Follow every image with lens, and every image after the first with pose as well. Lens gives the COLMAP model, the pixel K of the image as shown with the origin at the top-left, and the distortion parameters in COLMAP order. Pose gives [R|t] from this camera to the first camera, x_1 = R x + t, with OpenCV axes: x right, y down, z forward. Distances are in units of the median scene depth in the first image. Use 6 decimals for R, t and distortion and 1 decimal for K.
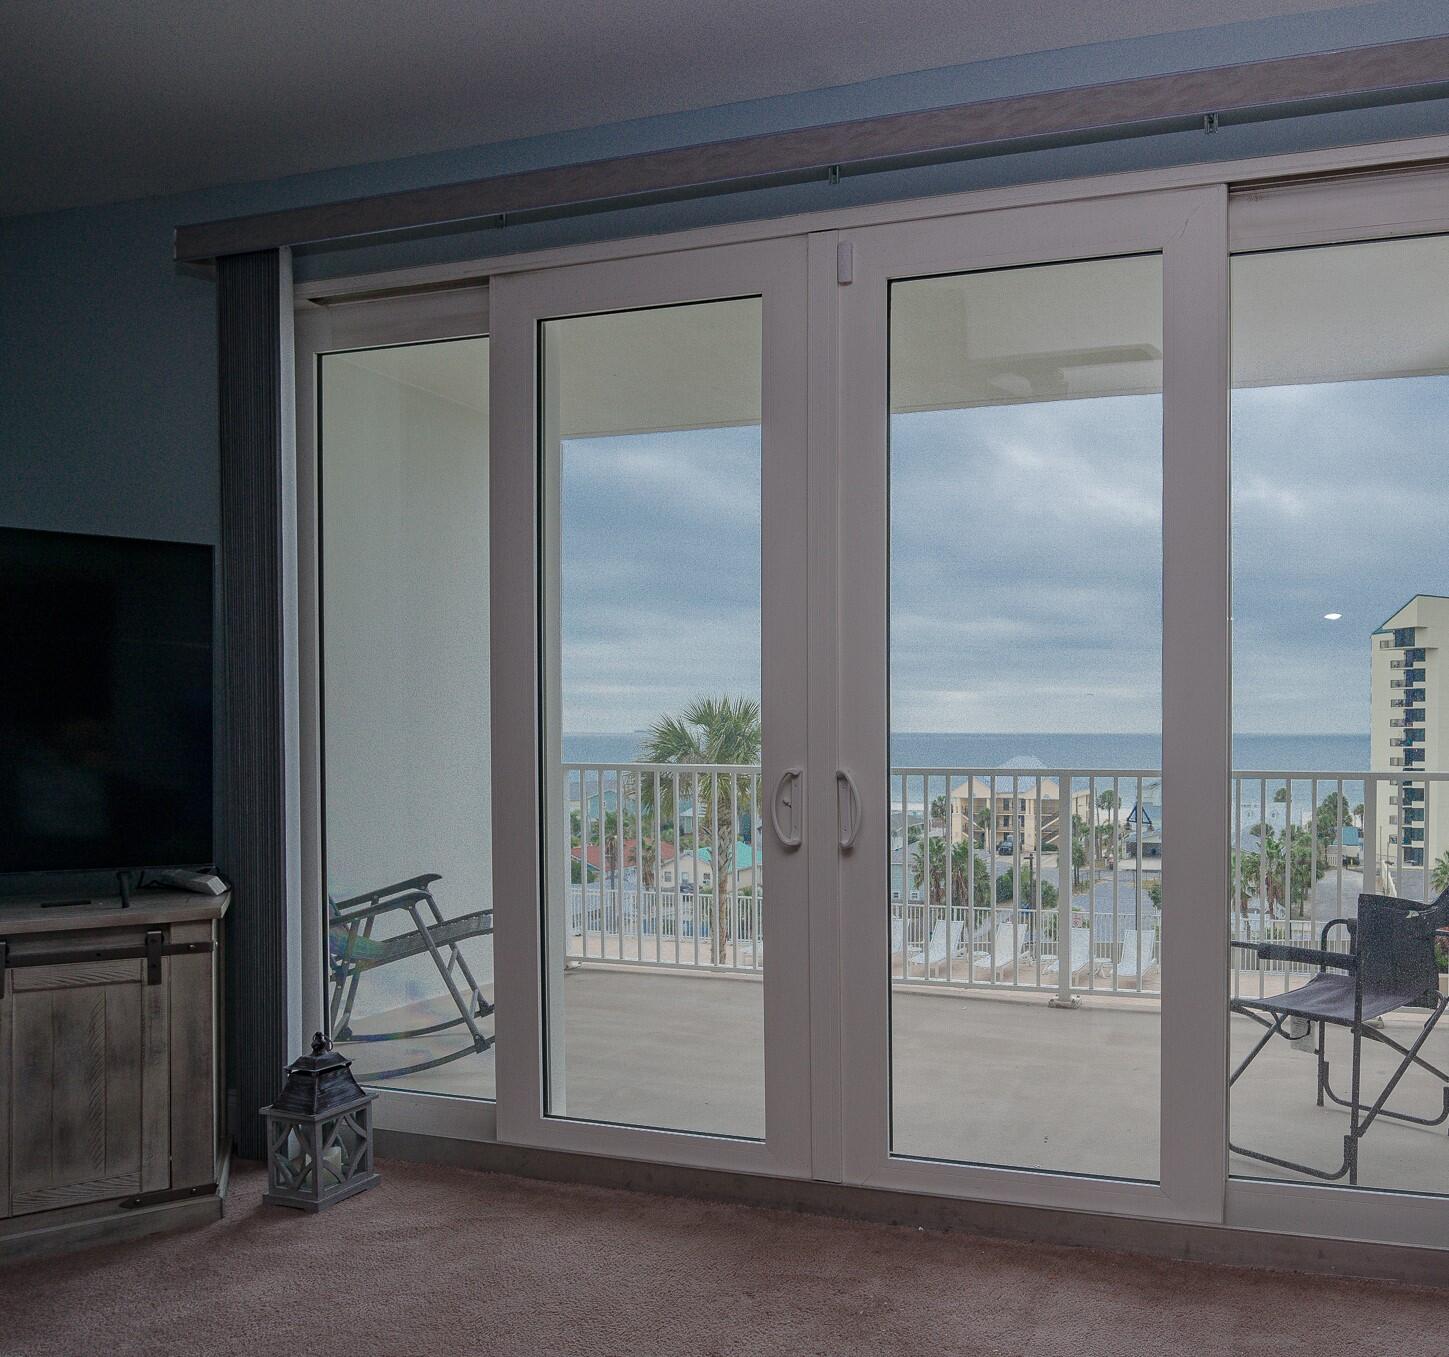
lens RADIAL K [[1206.0, 0, 956.8], [0, 1206.0, 739.6], [0, 0, 1]] dist [0.008612, 0.006216]
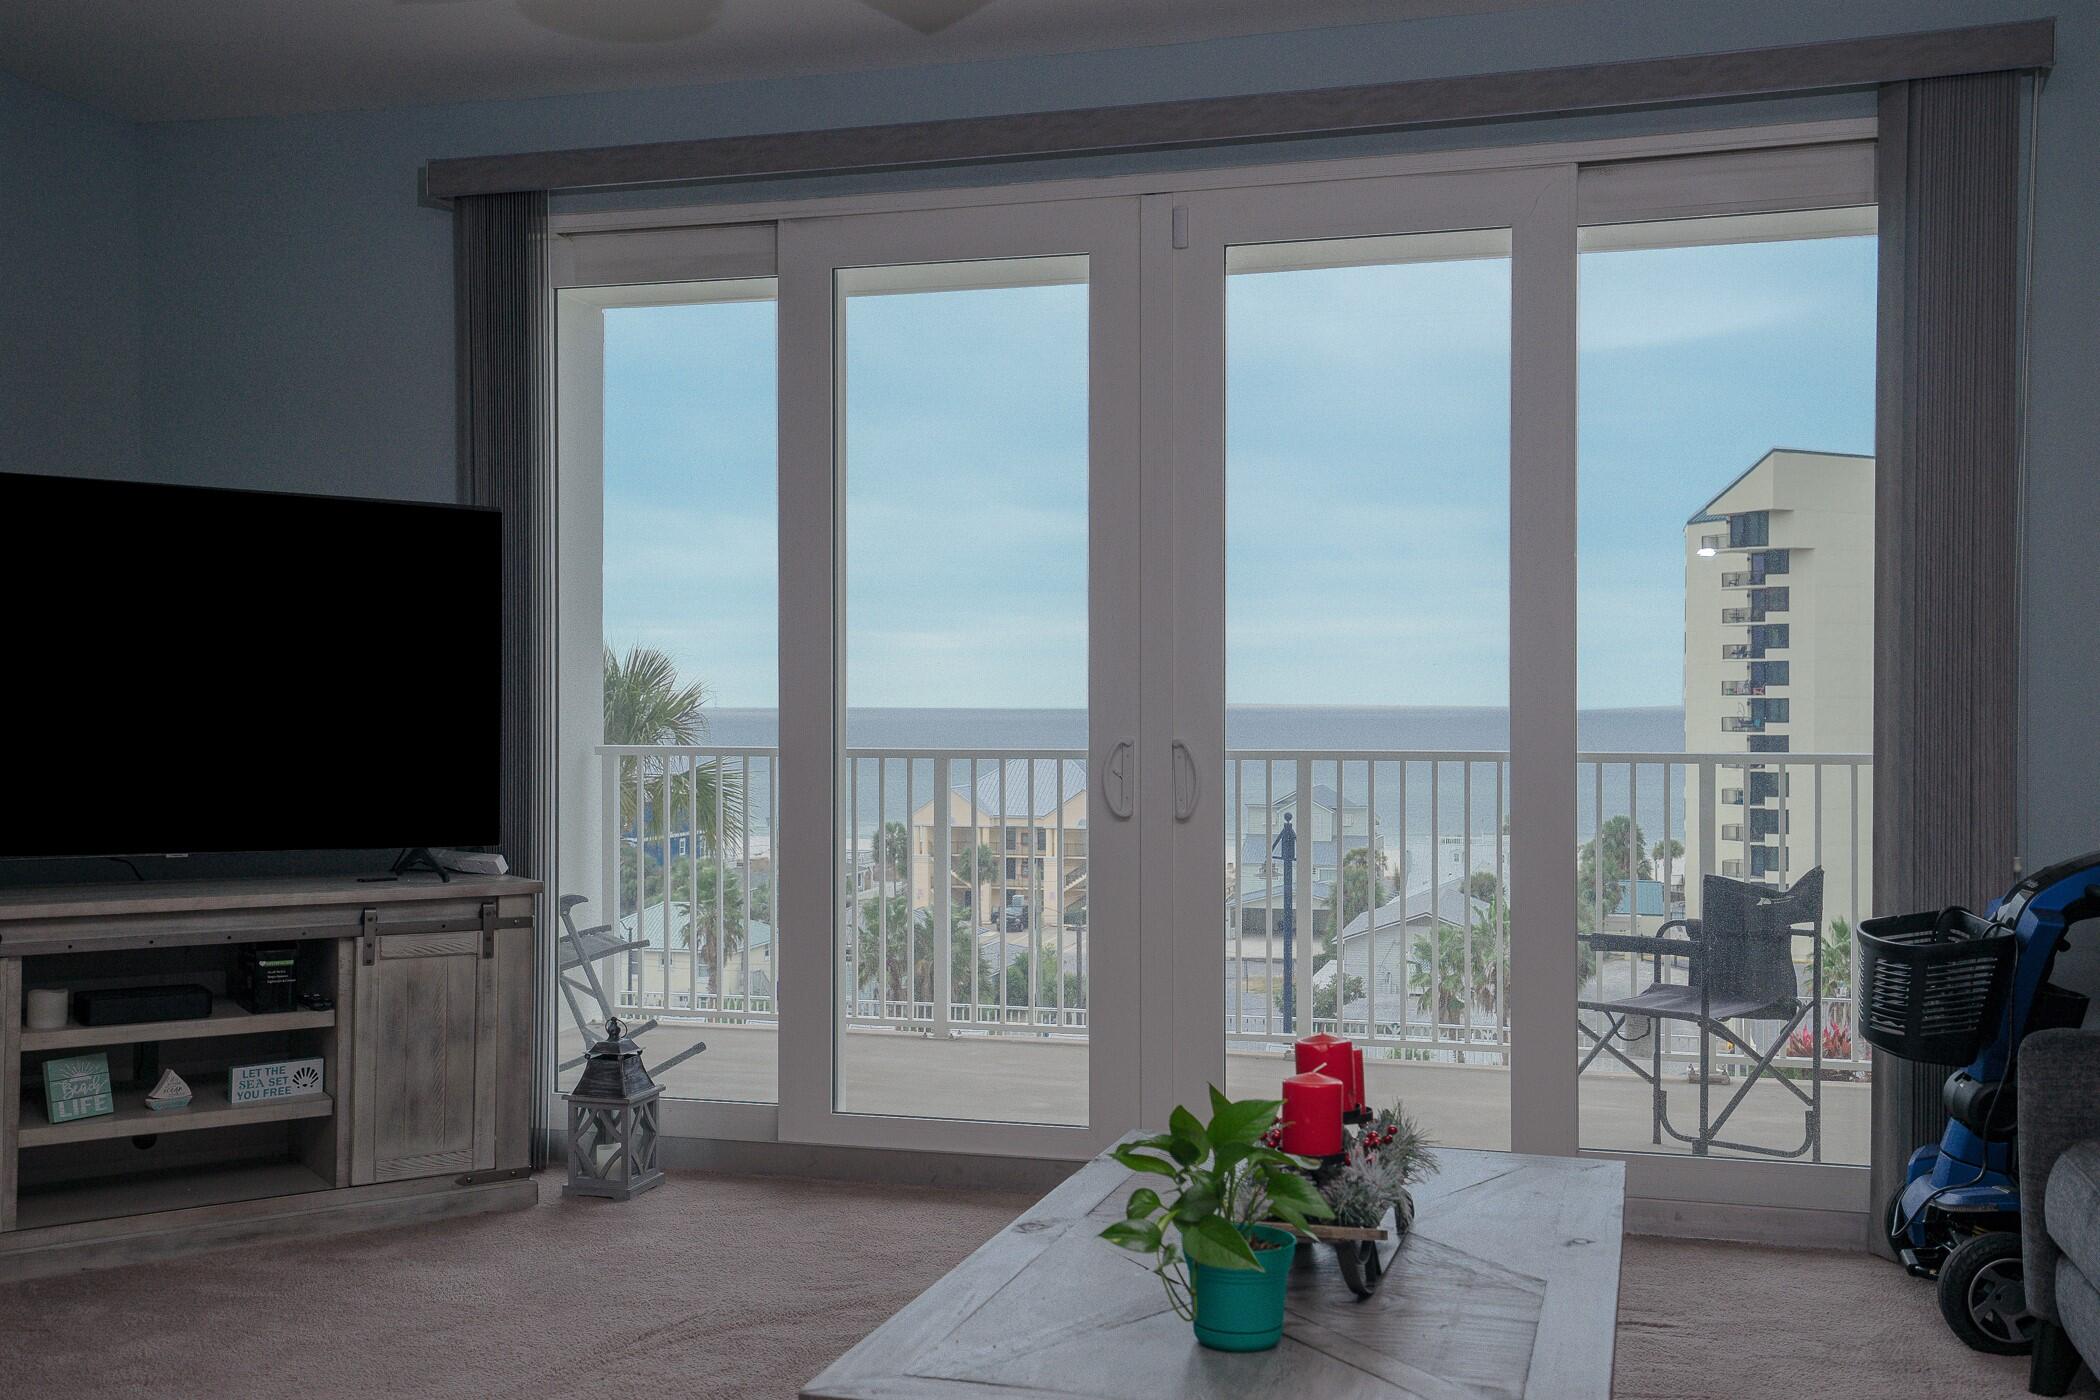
lens RADIAL K [[1983.3, 0, 1019.1], [0, 1983.3, 703.4], [0, 0, 1]] dist [0.108250, -0.005306]
pose [[0.999976, -0.001442, 0.006801, -0.230724], [0.001511, 0.999947, -0.010174, 0.011313], [-0.006786, 0.010184, 0.999925, -0.613127]]
